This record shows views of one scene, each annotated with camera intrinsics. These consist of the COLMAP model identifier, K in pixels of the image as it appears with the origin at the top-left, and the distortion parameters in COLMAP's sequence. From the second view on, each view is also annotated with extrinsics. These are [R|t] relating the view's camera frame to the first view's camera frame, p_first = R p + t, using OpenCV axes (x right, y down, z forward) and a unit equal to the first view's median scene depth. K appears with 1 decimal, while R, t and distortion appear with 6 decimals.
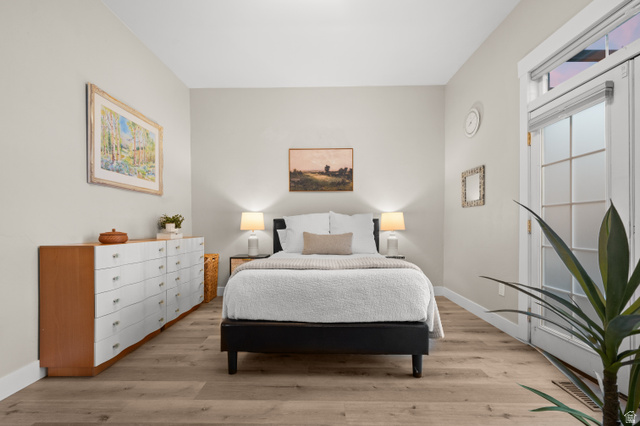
lens RADIAL K [[264.4, 0, 319.3], [0, 264.4, 225.6], [0, 0, 1]] dist [-0.004254, -0.001120]
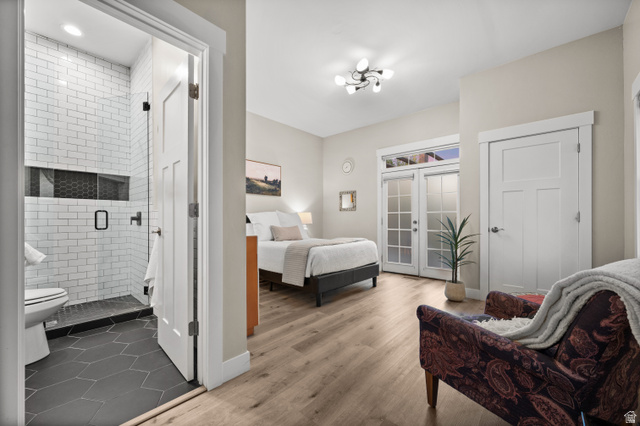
lens RADIAL K [[257.8, 0, 313.8], [0, 257.8, 217.7], [0, 0, 1]] dist [-0.002474, -0.000405]
pose [[0.664200, 0.011939, 0.747460, -1.102962], [-0.002899, 0.999906, -0.013395, 0.001204], [-0.747549, 0.006730, 0.664172, -0.066444]]
